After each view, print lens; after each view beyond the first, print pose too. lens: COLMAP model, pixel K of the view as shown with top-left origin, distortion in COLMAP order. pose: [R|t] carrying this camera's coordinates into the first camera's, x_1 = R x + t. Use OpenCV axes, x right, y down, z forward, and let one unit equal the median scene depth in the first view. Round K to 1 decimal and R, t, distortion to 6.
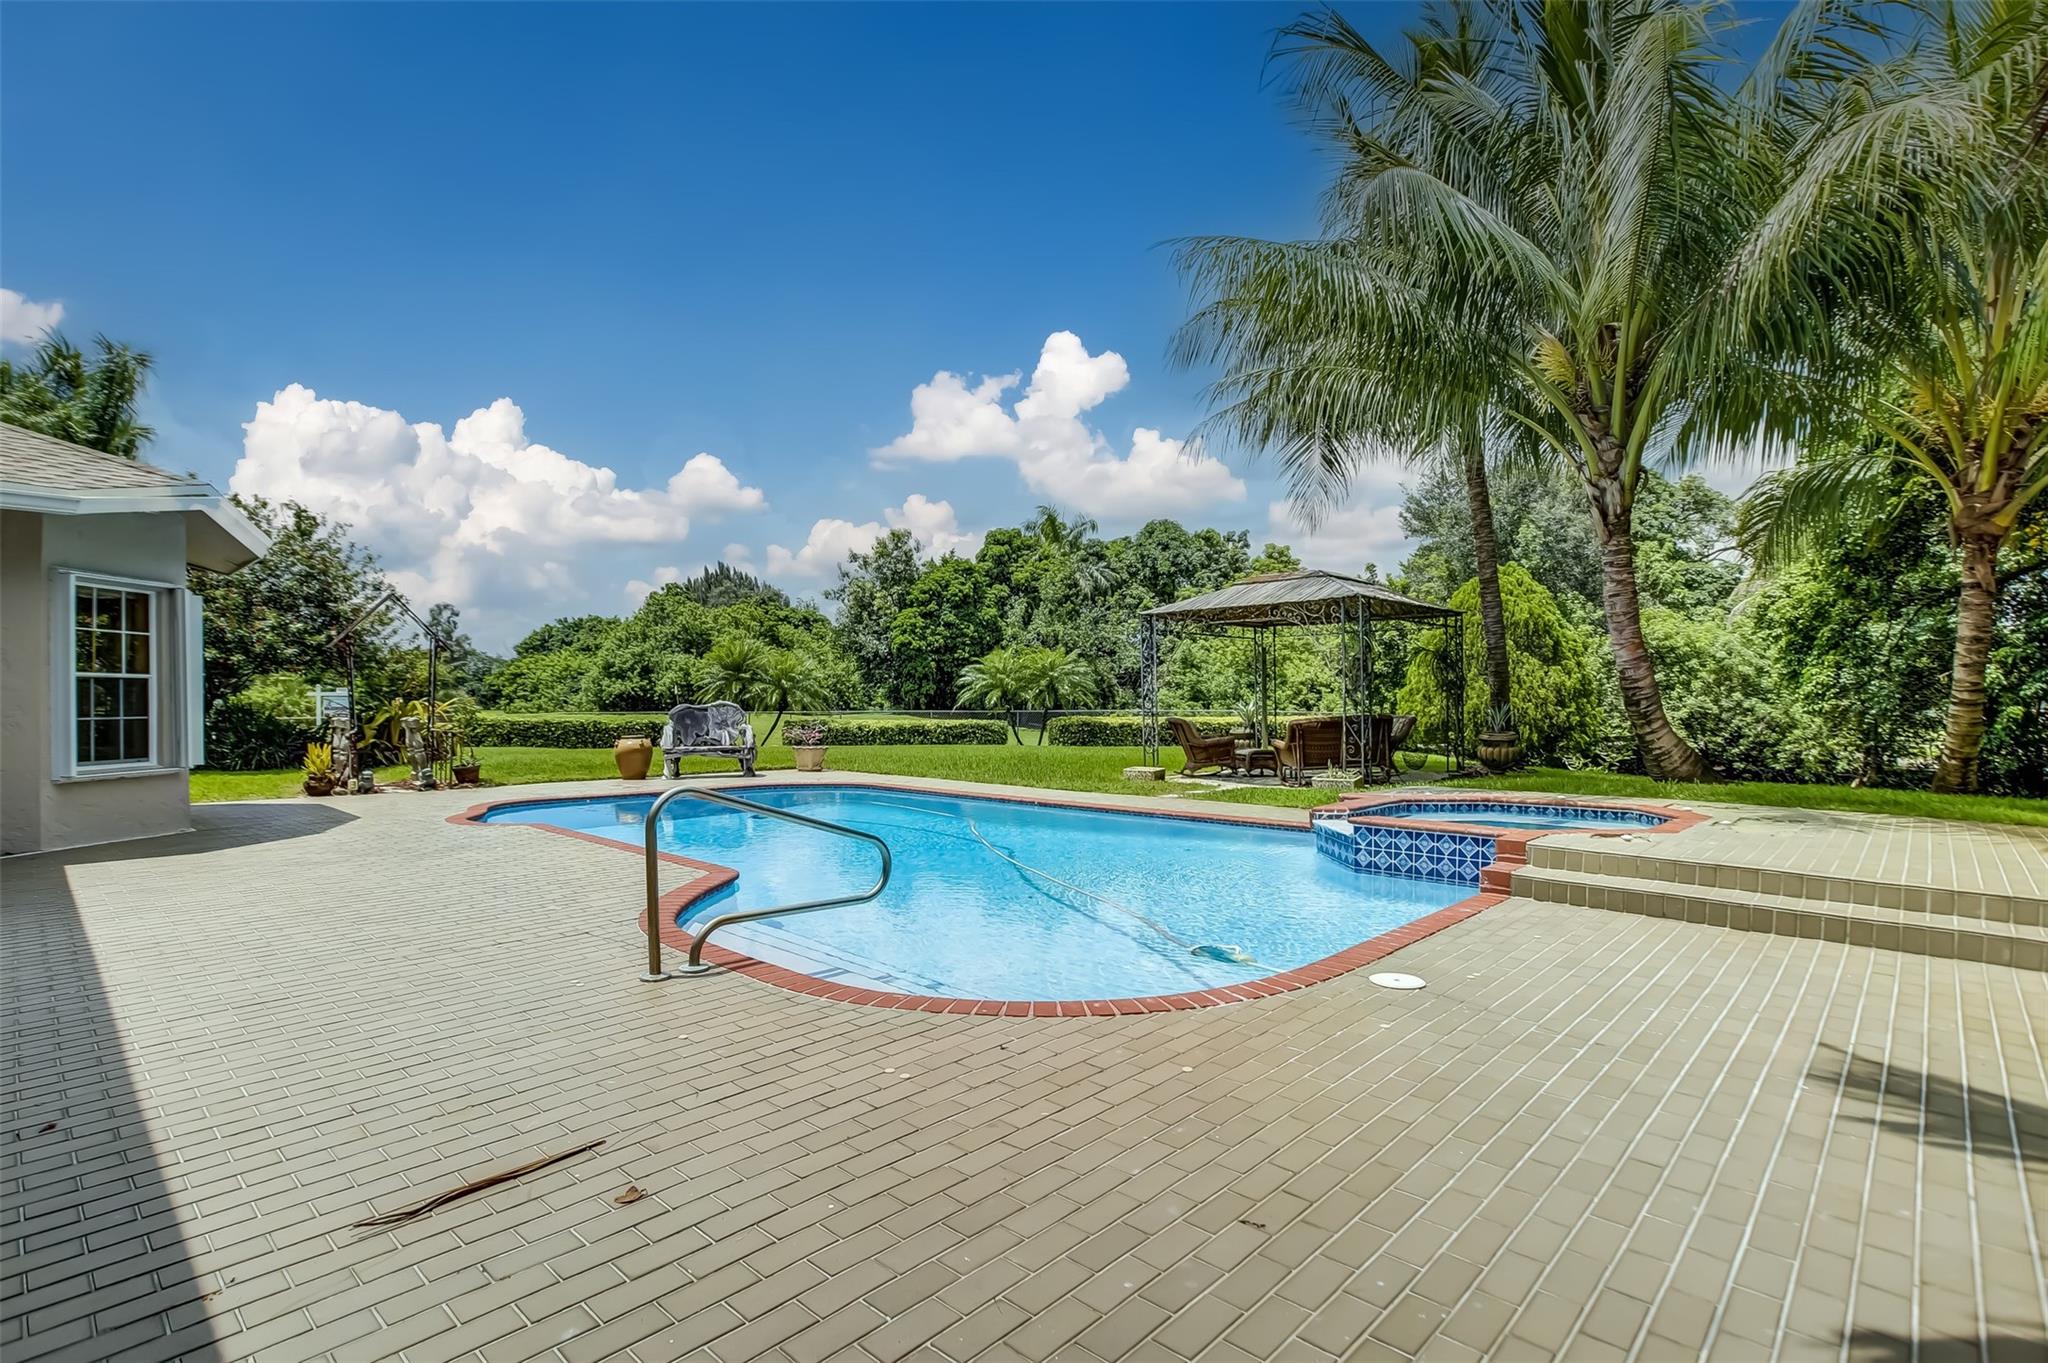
lens RADIAL K [[1011.2, 0, 996.0], [0, 1011.2, 719.8], [0, 0, 1]] dist [-0.037322, 0.000127]
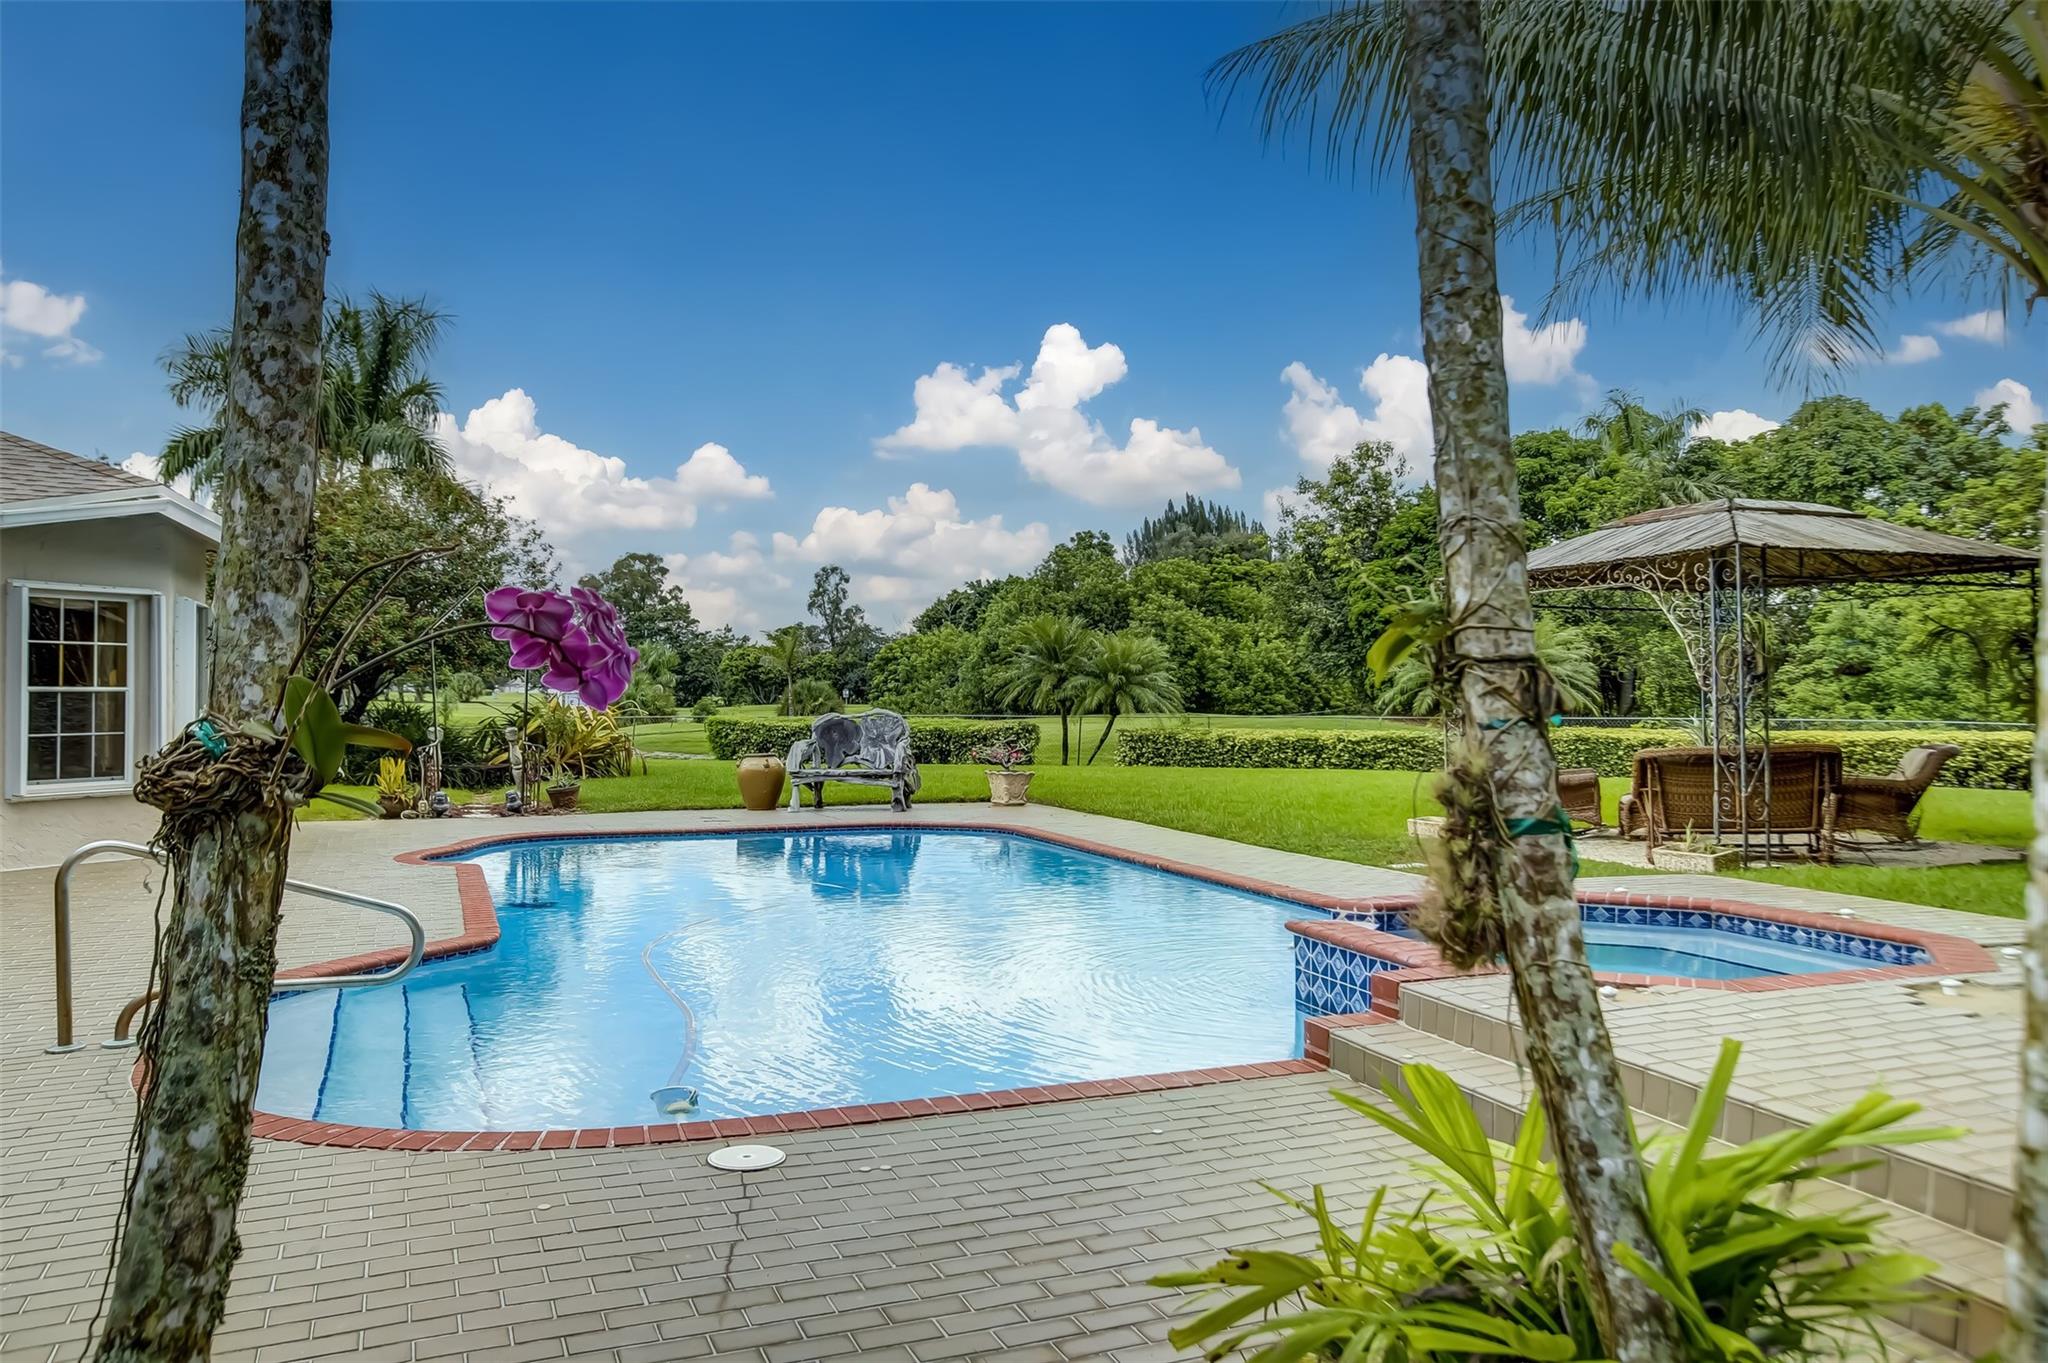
lens RADIAL K [[1474.8, 0, 994.3], [0, 1474.8, 704.8], [0, 0, 1]] dist [-0.012258, 0.052777]
pose [[0.911678, 0.006066, -0.410861, 0.136333], [-0.010048, 0.999921, -0.007533, -0.007713], [0.410783, 0.010996, 0.911667, 0.015074]]
